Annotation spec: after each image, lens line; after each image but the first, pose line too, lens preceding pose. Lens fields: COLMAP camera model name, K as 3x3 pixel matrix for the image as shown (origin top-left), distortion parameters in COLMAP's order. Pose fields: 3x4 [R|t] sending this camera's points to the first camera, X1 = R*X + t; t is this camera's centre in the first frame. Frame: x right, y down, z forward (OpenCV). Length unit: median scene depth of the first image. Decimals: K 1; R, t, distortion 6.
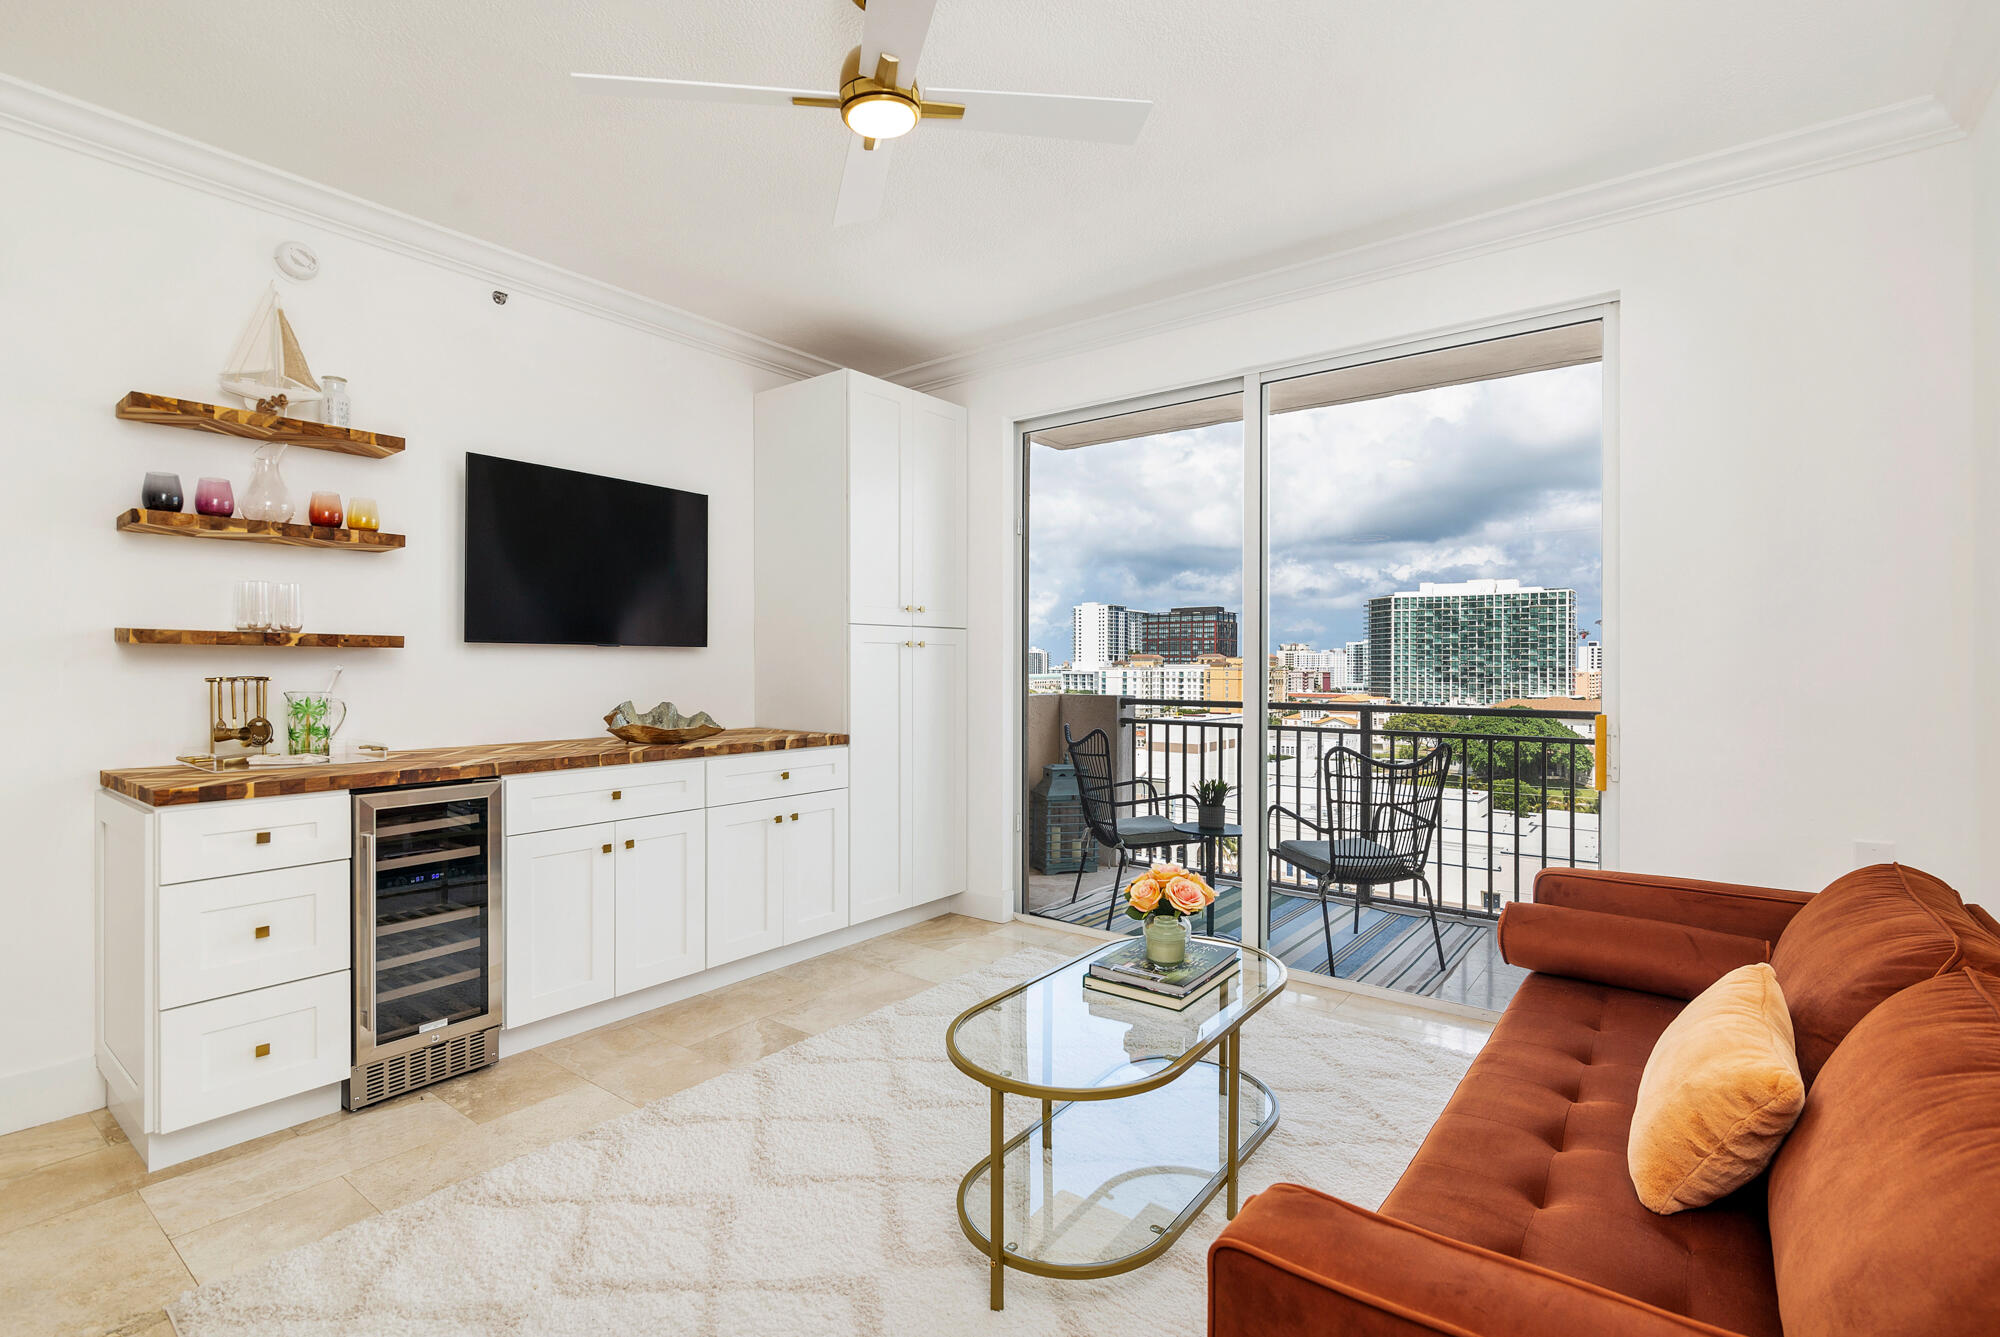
lens RADIAL K [[918.1, 0, 1009.2], [0, 918.1, 671.1], [0, 0, 1]] dist [0.001514, -0.000689]
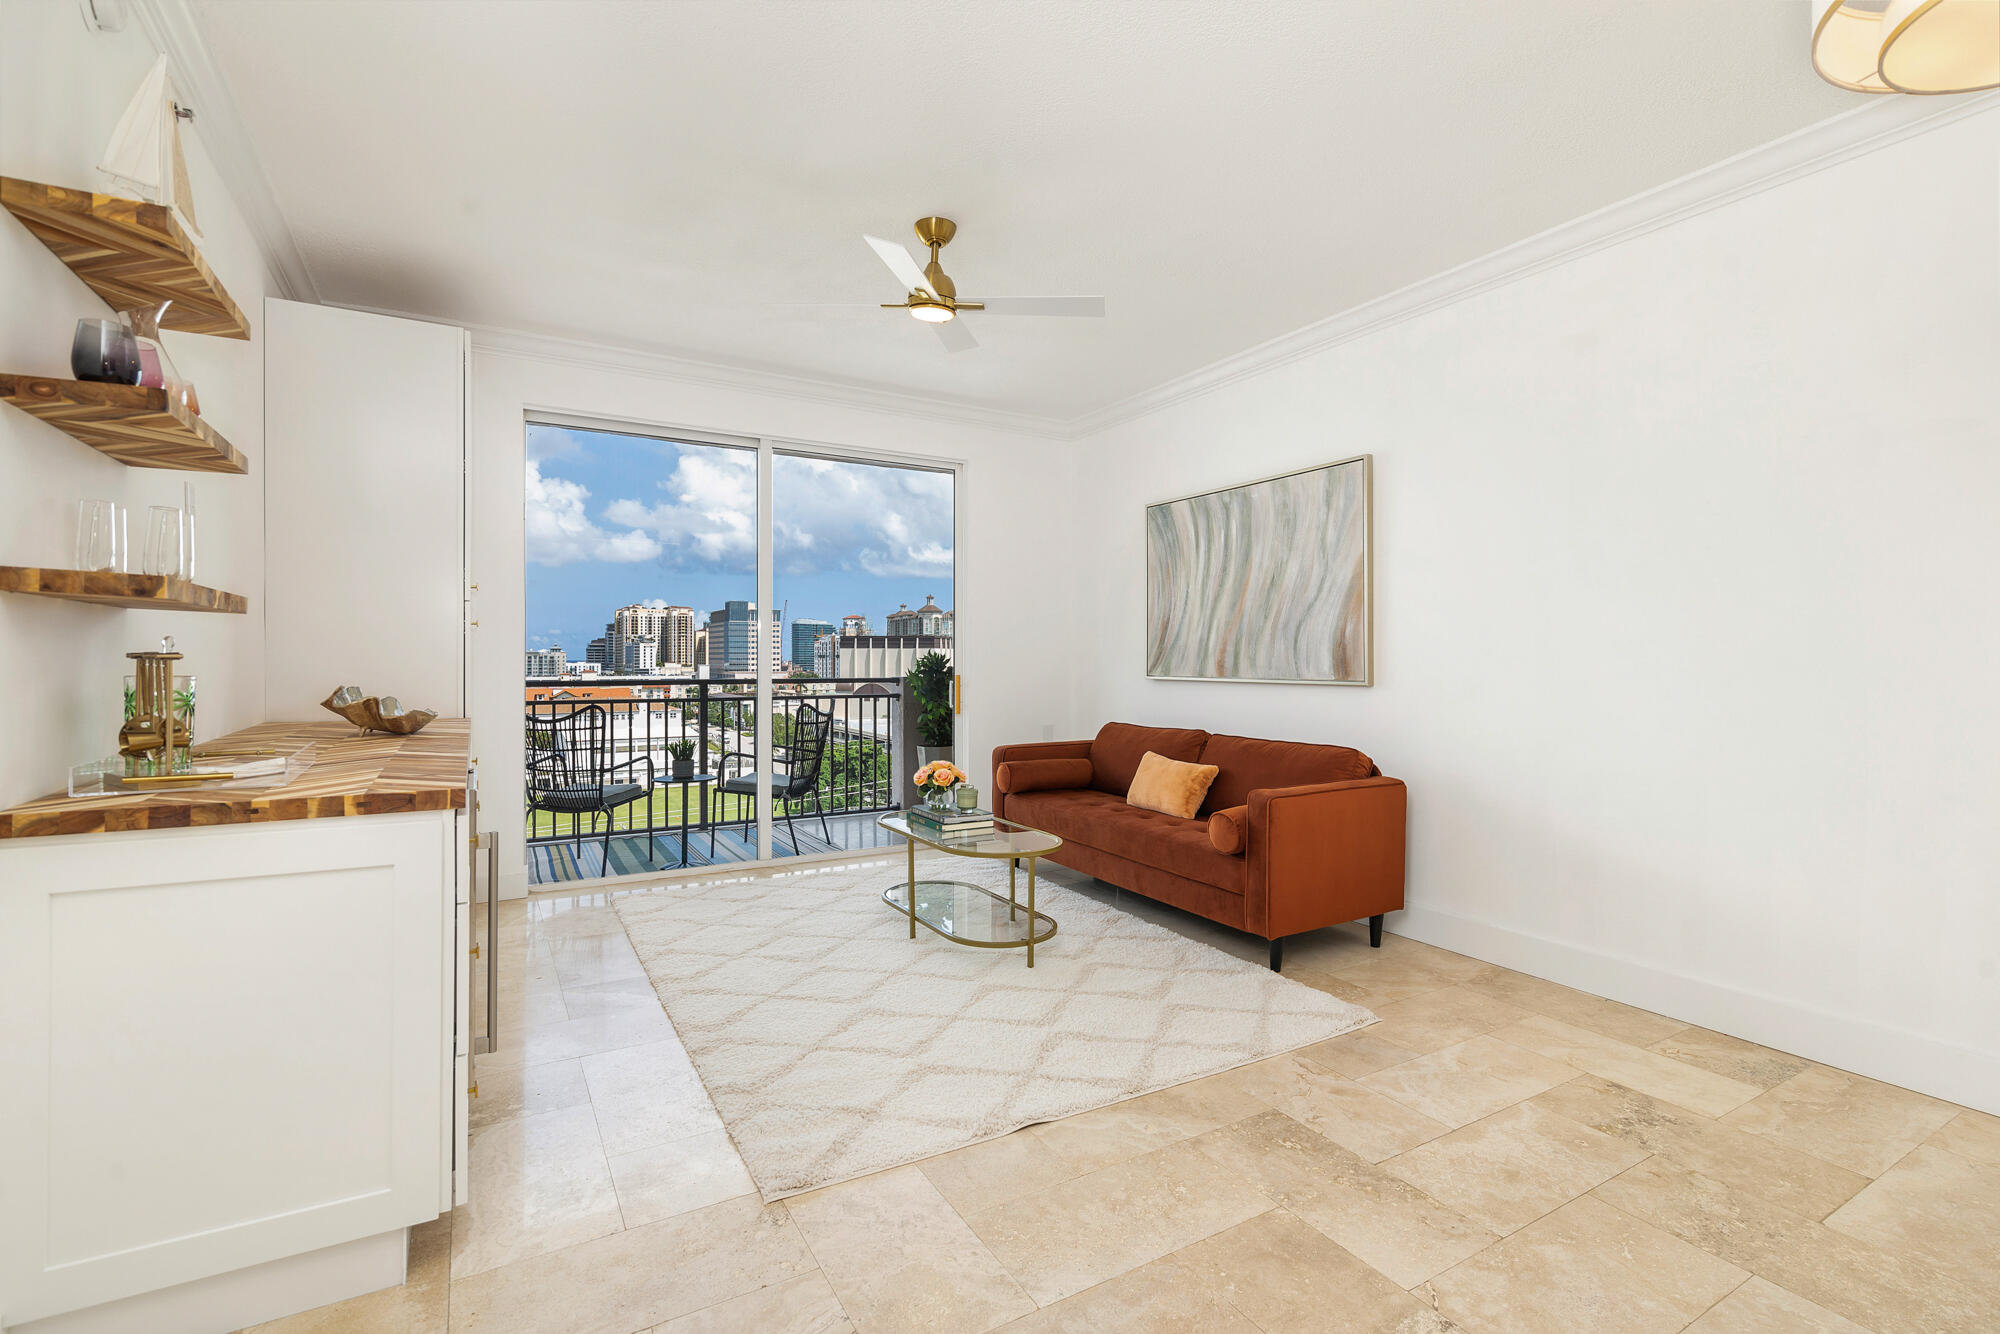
lens RADIAL K [[918.1, 0, 1008.5], [0, 918.1, 665.4], [0, 0, 1]] dist [0.001514, -0.000689]
pose [[0.370434, -0.009442, 0.928811, -1.121440], [0.002077, 0.999954, 0.009337, 0.009929], [-0.928856, -0.001529, 0.370437, 0.179599]]
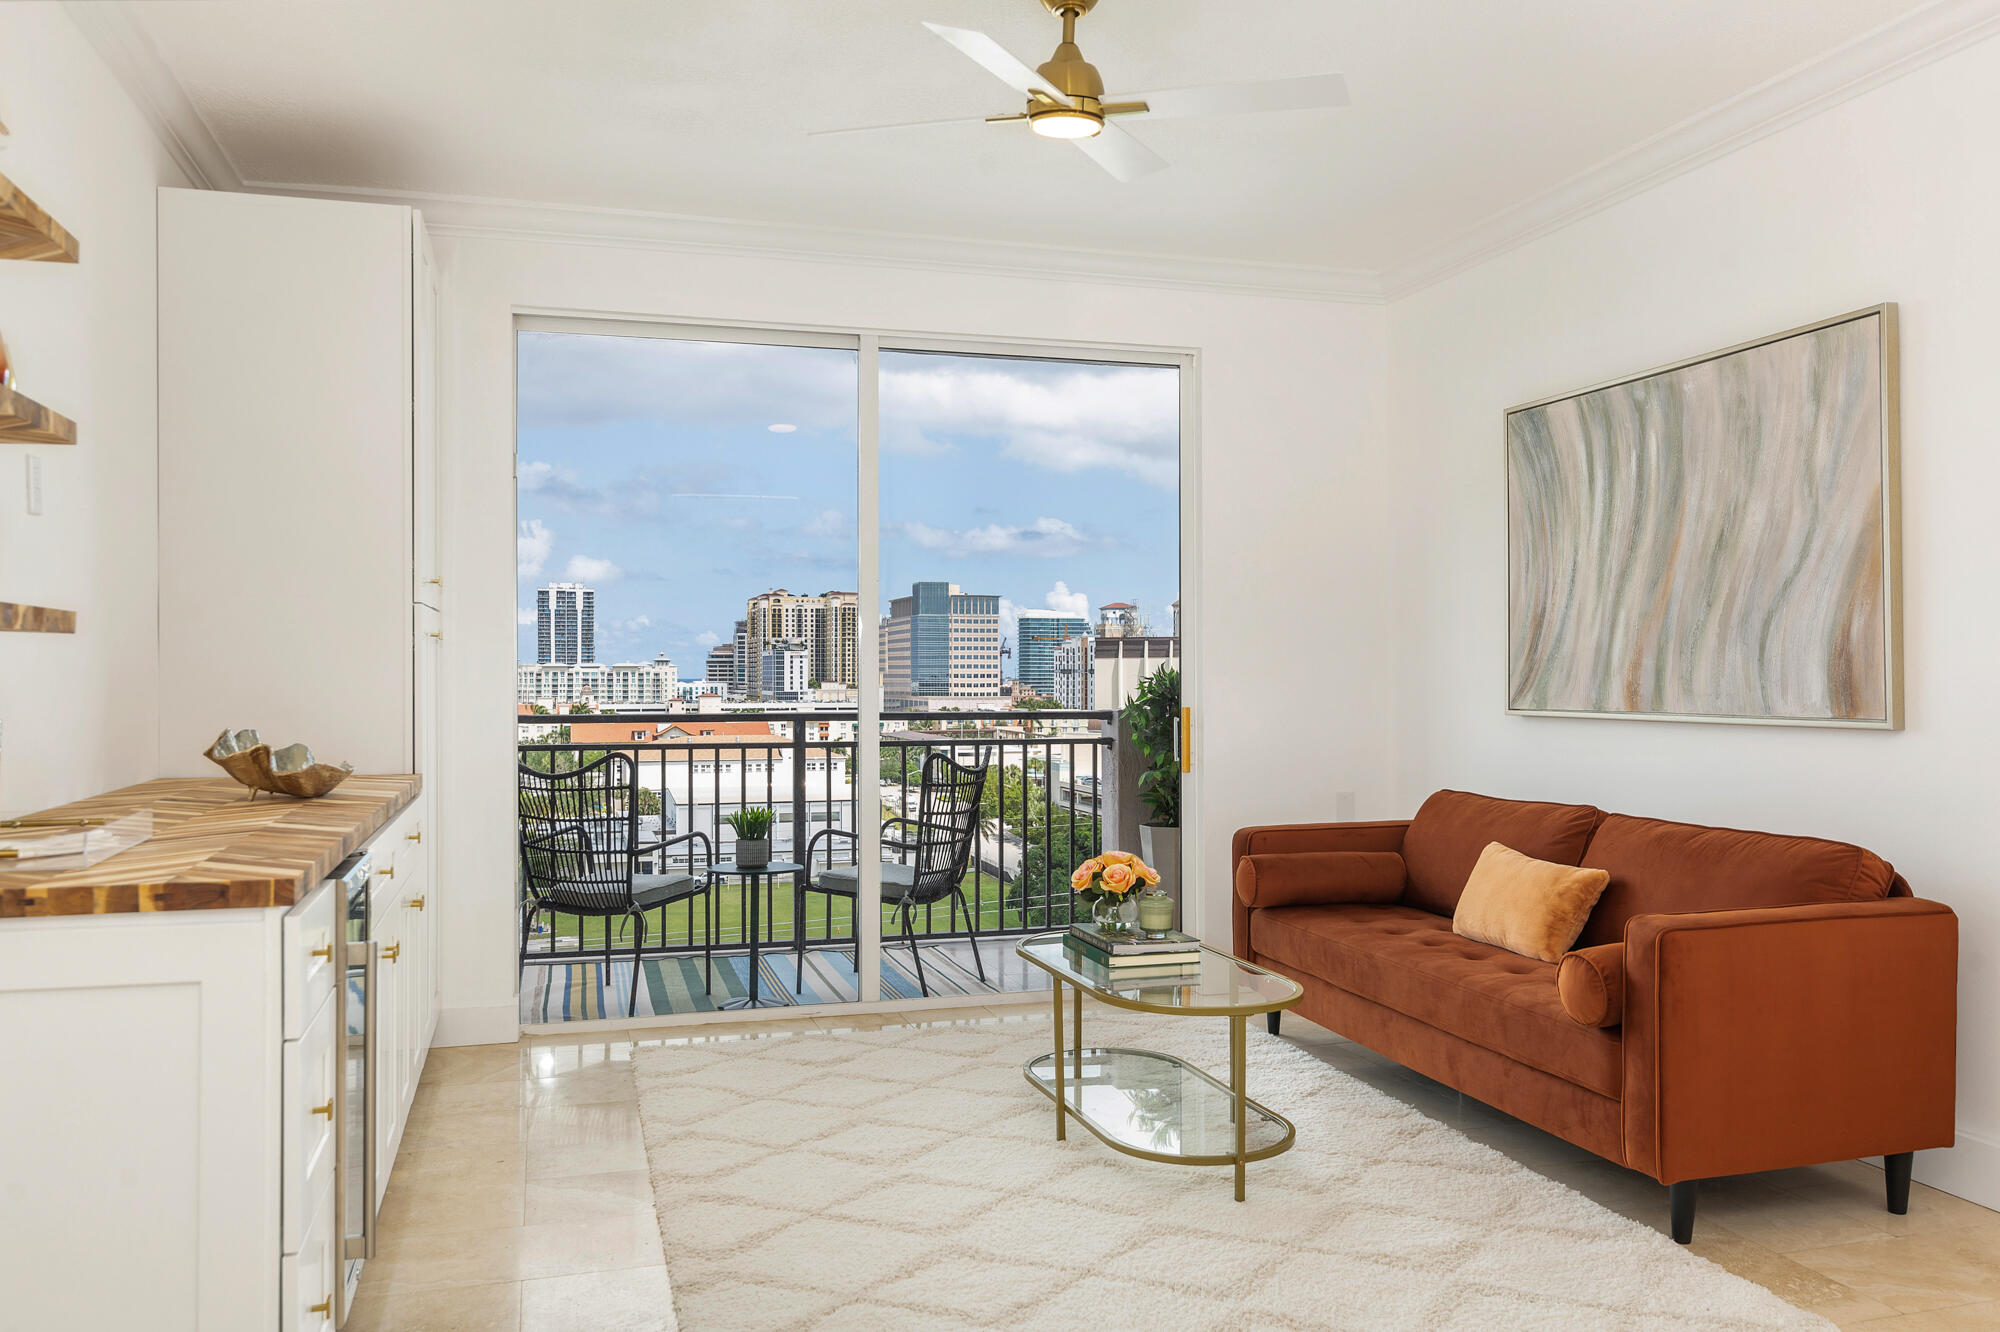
lens RADIAL K [[1548.0, 0, 1003.4], [0, 1548.0, 672.7], [0, 0, 1]] dist [0.005749, -0.010483]
pose [[0.583072, -0.005022, 0.812405, -1.087549], [0.008120, 0.999967, 0.000353, 0.001802], [-0.812380, 0.006391, 0.583094, 0.040637]]
